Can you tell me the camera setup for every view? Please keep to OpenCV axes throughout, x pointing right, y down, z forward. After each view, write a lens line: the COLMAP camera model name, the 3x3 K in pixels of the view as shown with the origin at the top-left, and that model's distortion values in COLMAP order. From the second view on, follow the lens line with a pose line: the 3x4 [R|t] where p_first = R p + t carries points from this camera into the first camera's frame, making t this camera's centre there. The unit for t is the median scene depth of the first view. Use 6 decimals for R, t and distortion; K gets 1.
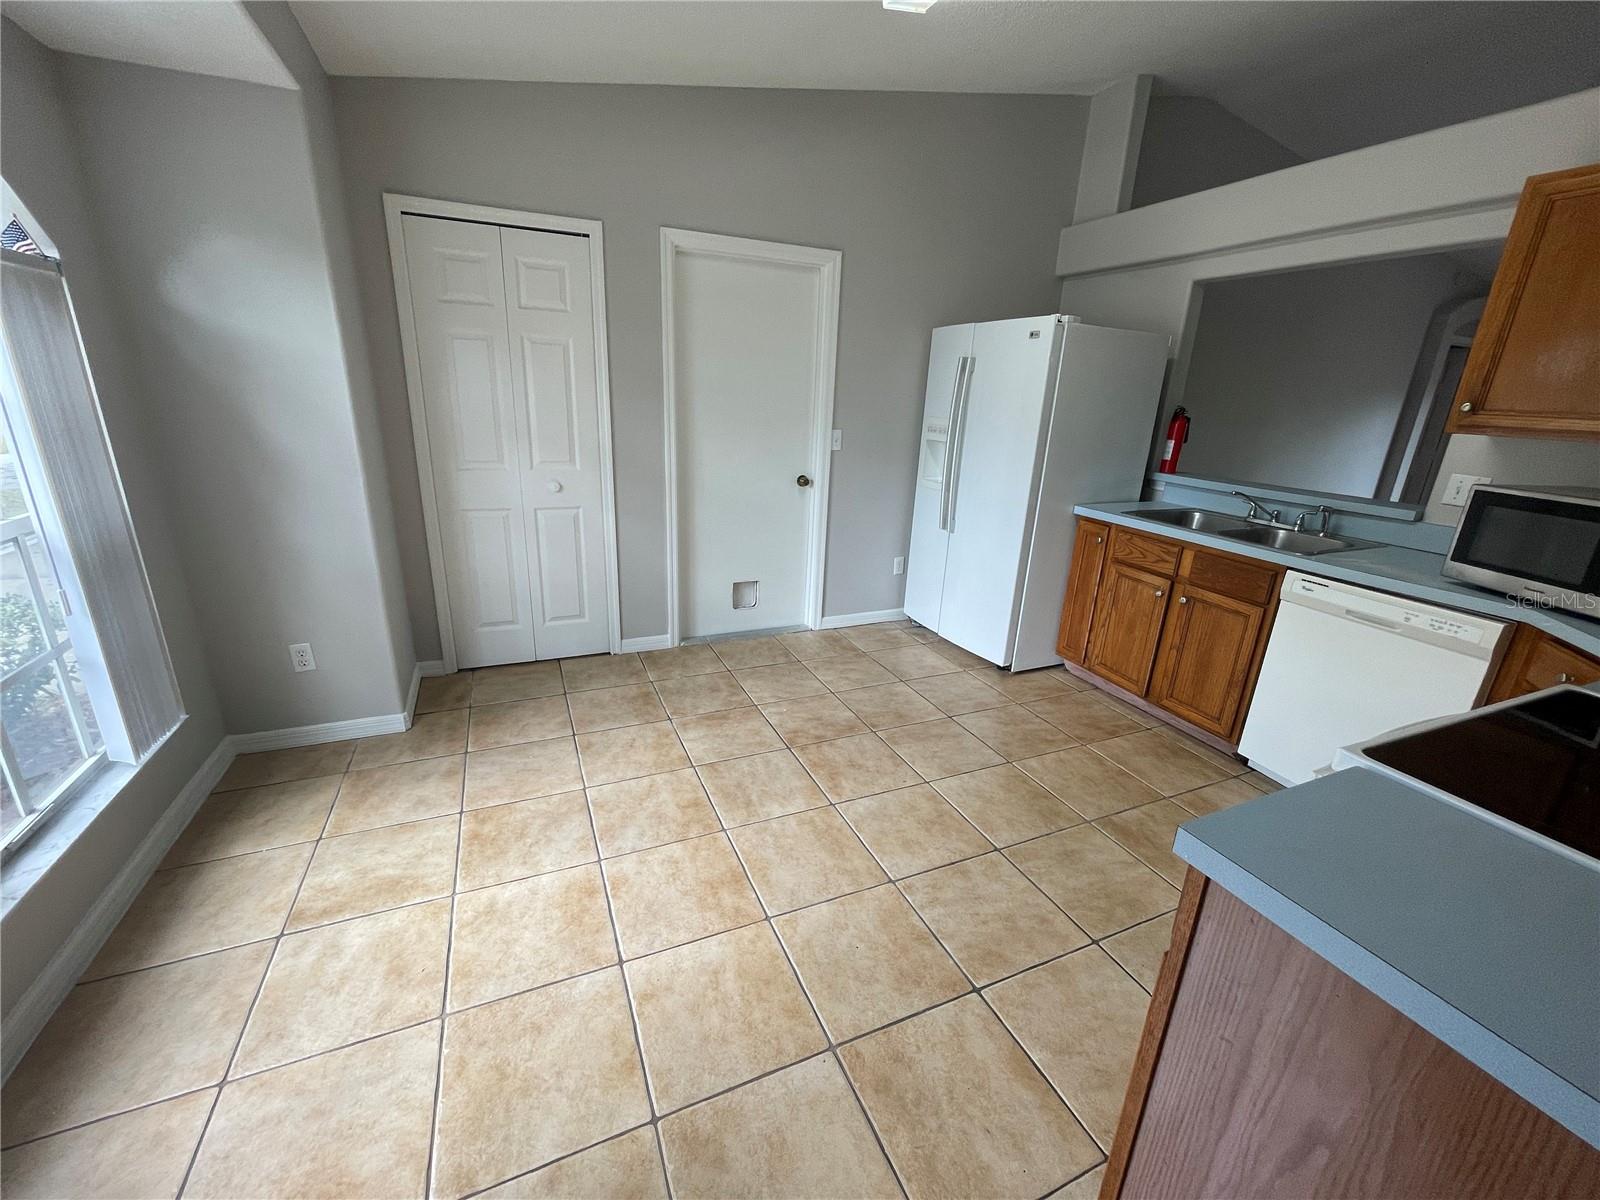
lens RADIAL K [[646.7, 0, 796.8], [0, 646.7, 597.9], [0, 0, 1]] dist [0.004674, -0.000556]
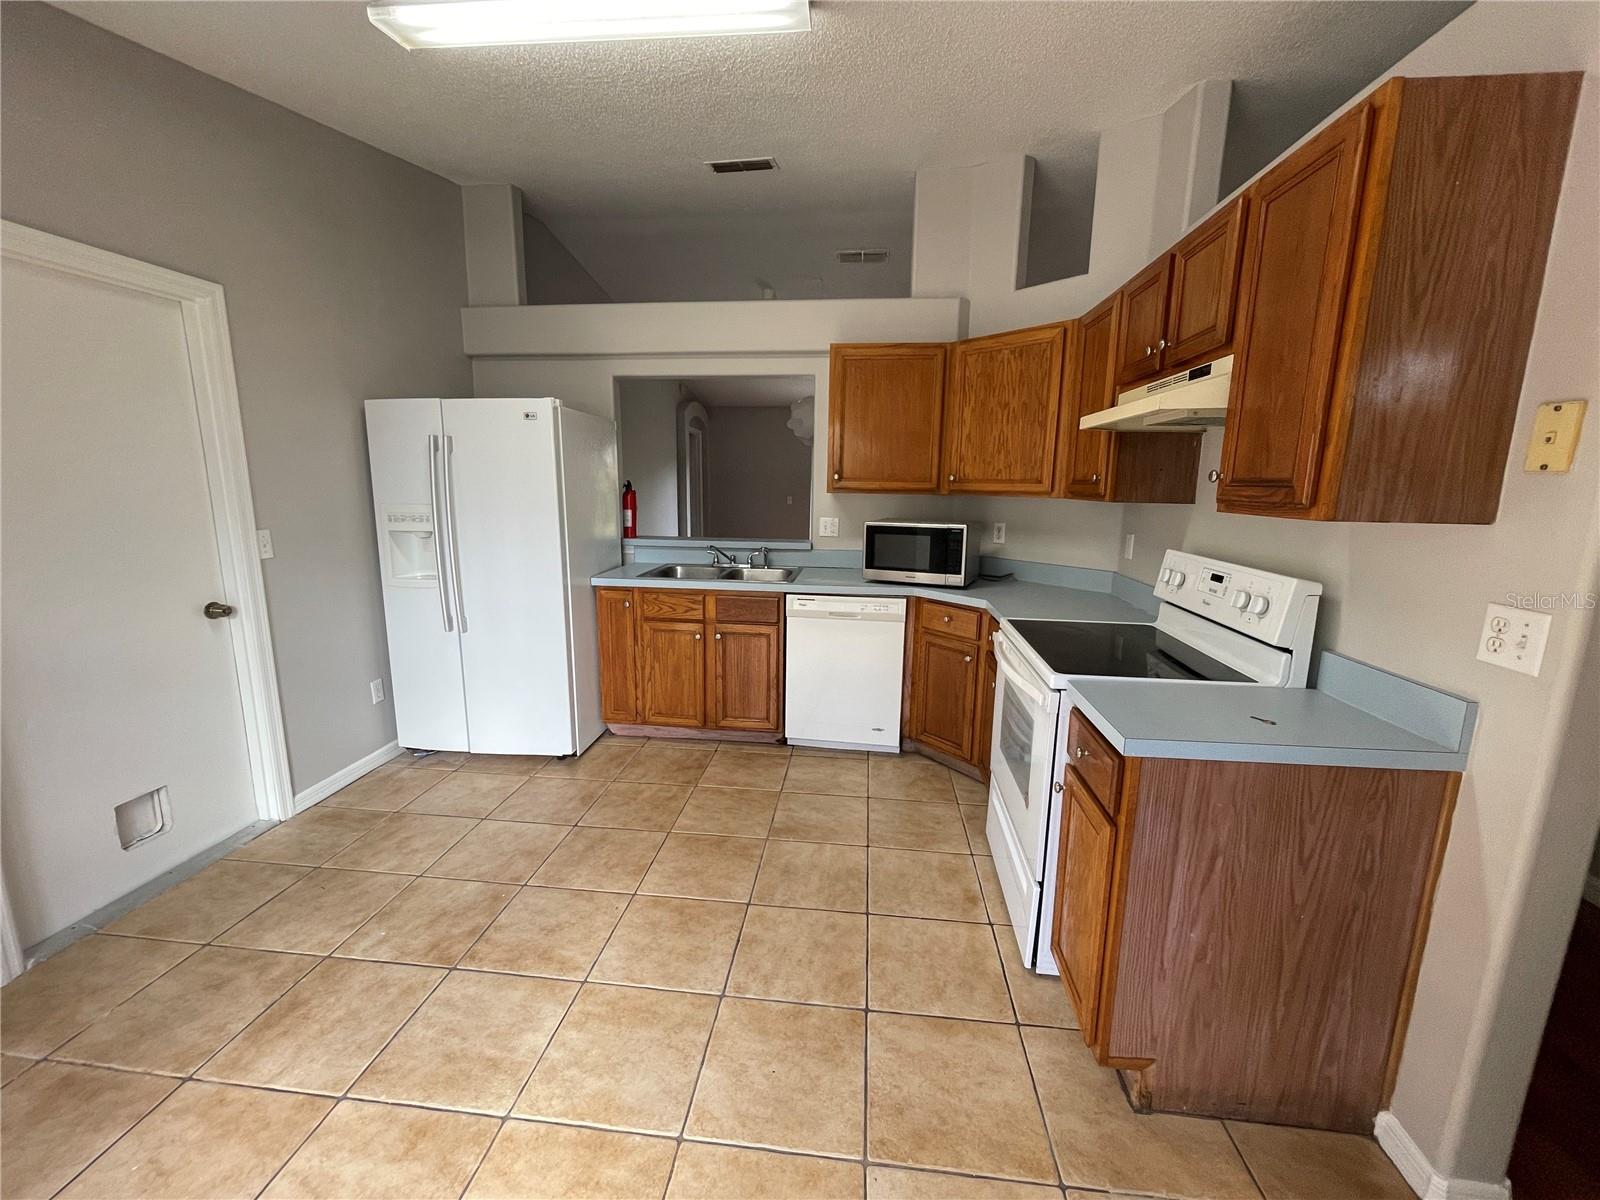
lens RADIAL K [[646.7, 0, 797.9], [0, 646.7, 597.2], [0, 0, 1]] dist [0.004674, -0.000556]
pose [[0.499724, -0.190260, 0.845031, -0.319407], [0.275470, 0.959836, 0.053204, -0.085823], [-0.821214, 0.206193, 0.532064, 0.206740]]
